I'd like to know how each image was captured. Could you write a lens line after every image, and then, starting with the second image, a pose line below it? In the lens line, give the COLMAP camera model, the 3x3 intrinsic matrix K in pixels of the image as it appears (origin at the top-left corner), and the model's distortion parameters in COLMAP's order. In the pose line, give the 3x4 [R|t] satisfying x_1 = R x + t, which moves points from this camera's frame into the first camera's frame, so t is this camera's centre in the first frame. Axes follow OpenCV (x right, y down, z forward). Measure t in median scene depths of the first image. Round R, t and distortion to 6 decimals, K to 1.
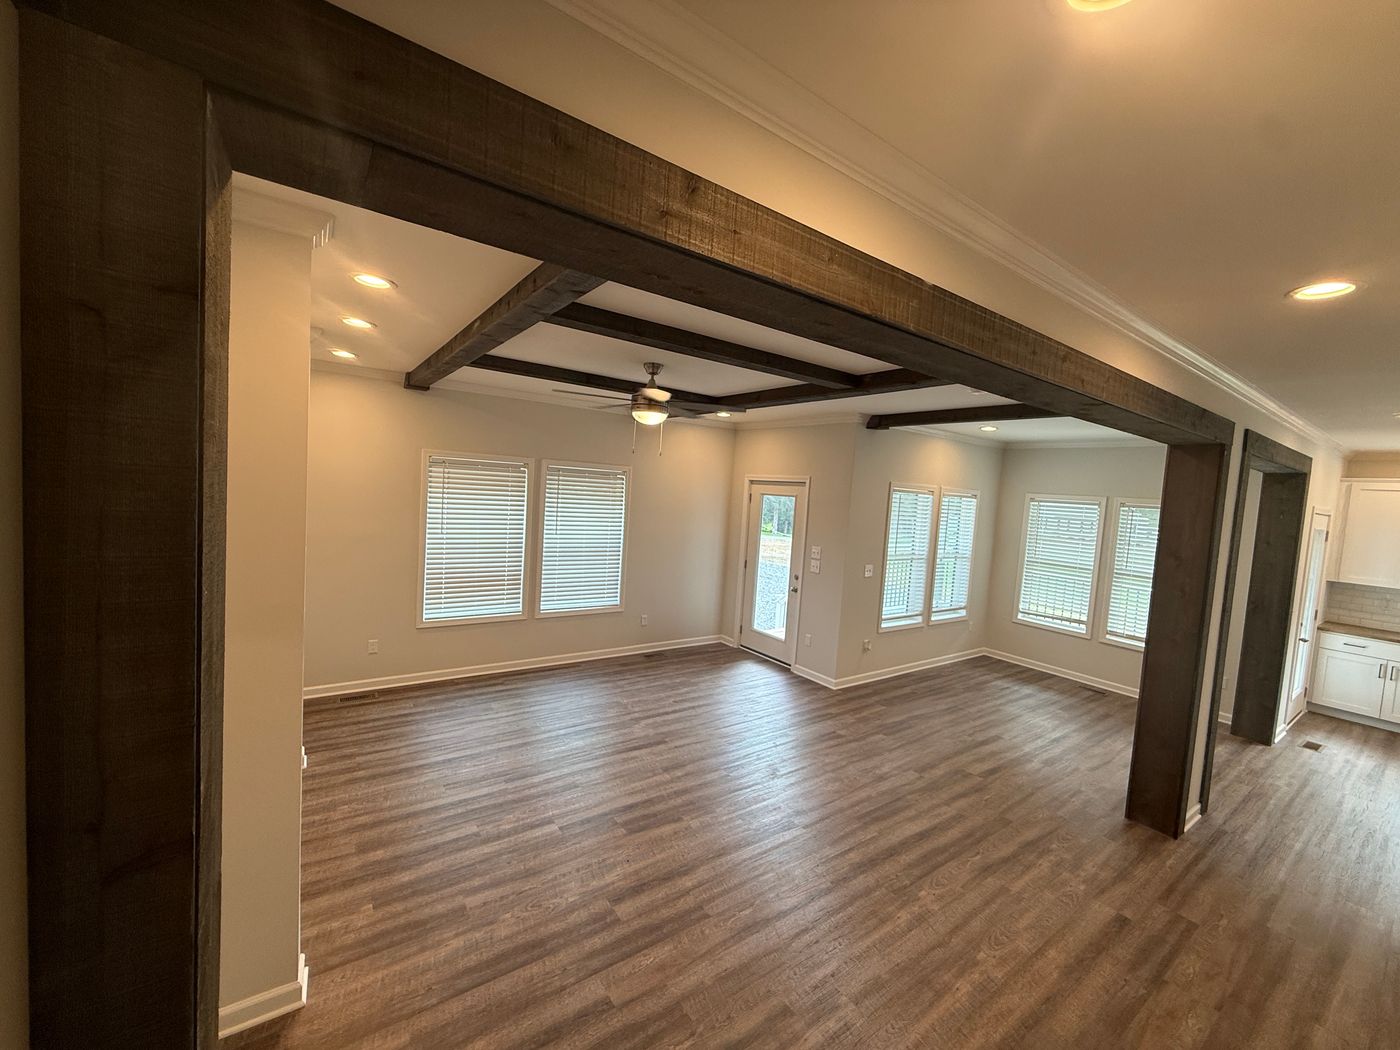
lens RADIAL K [[558.2, 0, 700.0], [0, 558.2, 522.4], [0, 0, 1]] dist [0.002159, 0.000281]
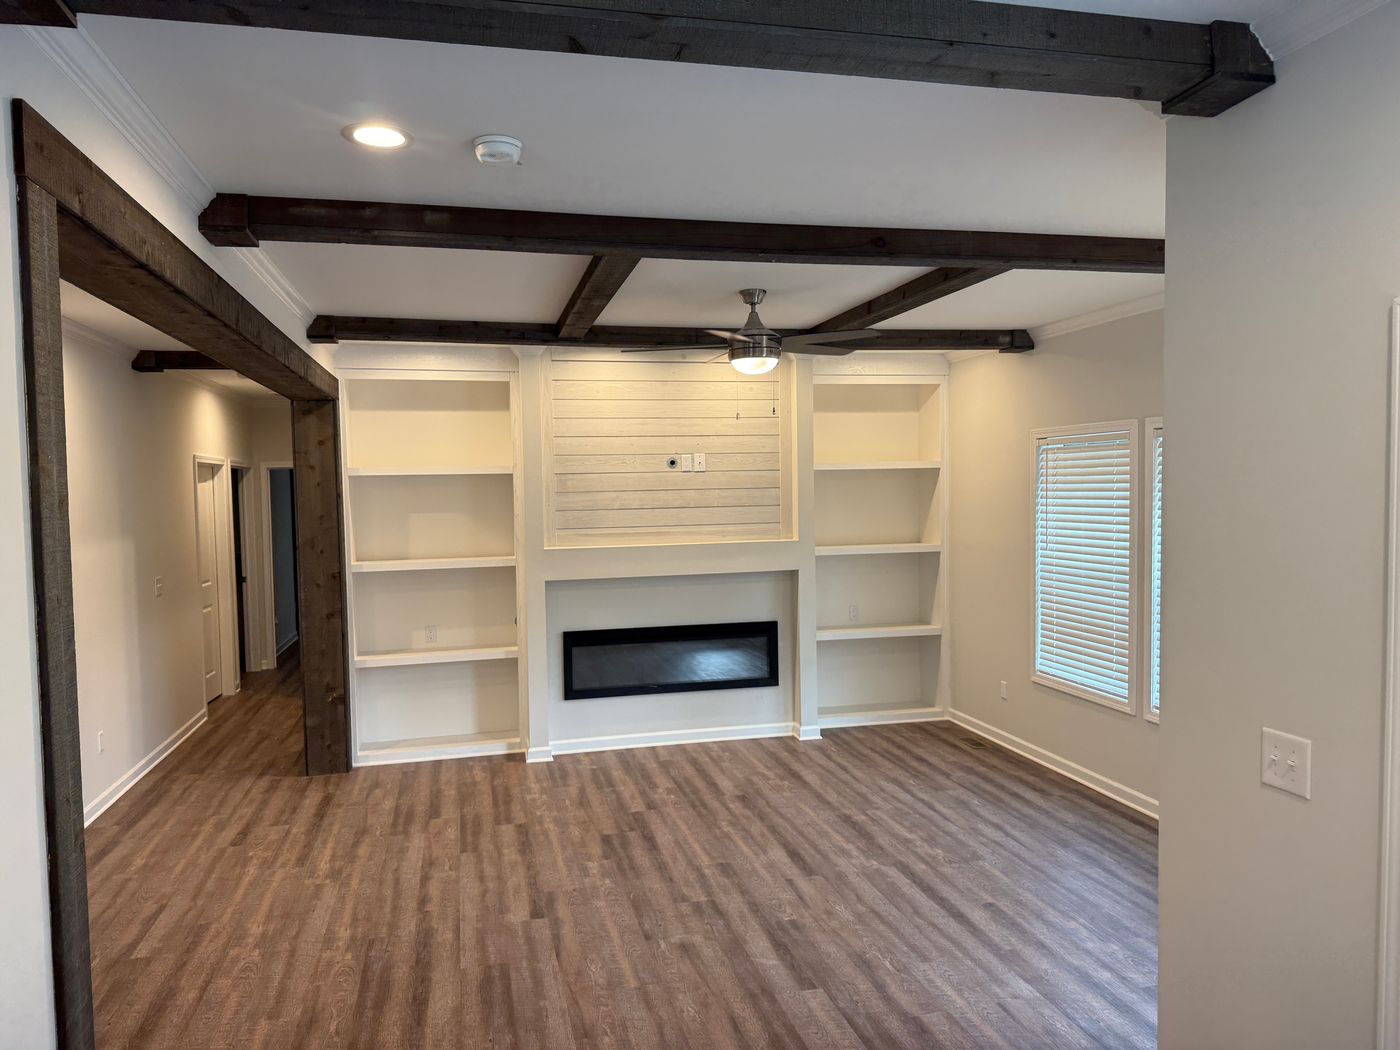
lens RADIAL K [[987.4, 0, 699.7], [0, 987.4, 527.1], [0, 0, 1]] dist [-0.029528, -0.003730]
pose [[-0.368626, -0.018552, -0.929393, 1.168757], [-0.074332, 0.997188, 0.009577, 0.018254], [0.926601, 0.072614, -0.368968, 1.497716]]
